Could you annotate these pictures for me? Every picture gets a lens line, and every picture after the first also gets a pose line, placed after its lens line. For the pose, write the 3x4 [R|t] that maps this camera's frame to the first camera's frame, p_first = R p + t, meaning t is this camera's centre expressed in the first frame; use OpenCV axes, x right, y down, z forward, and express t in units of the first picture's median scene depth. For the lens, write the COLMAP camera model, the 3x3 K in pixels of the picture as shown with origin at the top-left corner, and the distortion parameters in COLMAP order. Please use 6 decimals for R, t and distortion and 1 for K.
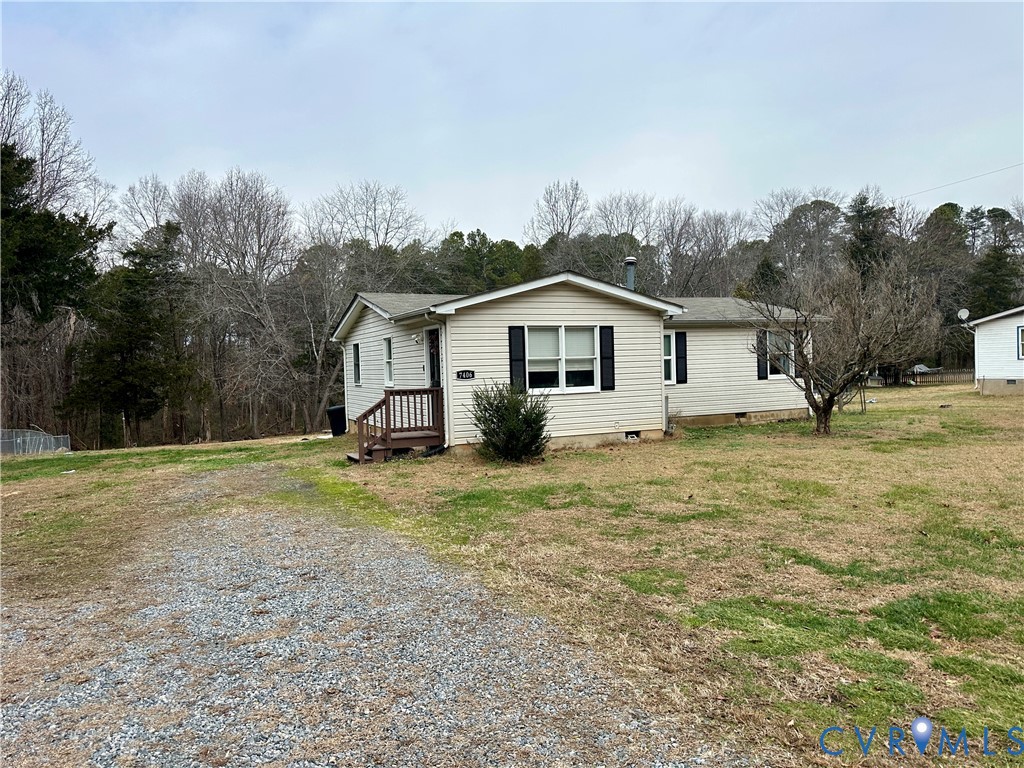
lens RADIAL K [[717.7, 0, 514.3], [0, 717.7, 394.4], [0, 0, 1]] dist [0.061773, -0.054622]
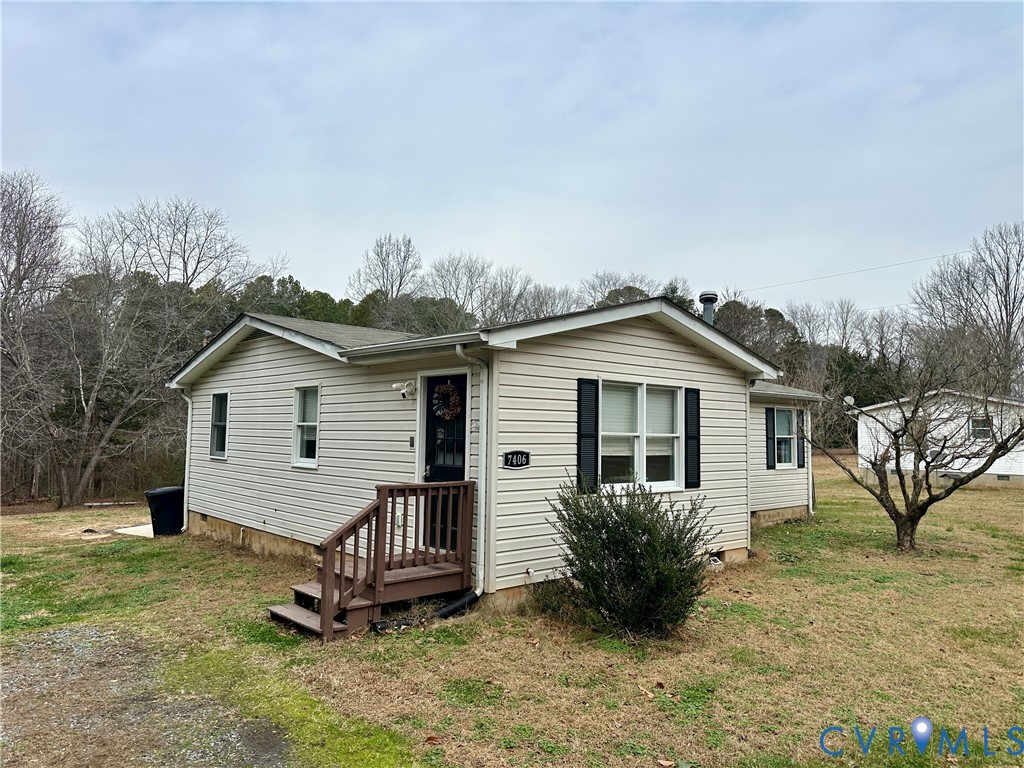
lens RADIAL K [[717.7, 0, 517.5], [0, 717.7, 377.8], [0, 0, 1]] dist [0.061773, -0.054622]
pose [[0.955353, 0.066007, 0.287999, -0.205616], [-0.032660, 0.992345, -0.119099, -0.021122], [-0.293656, 0.104376, 0.950196, 0.409898]]
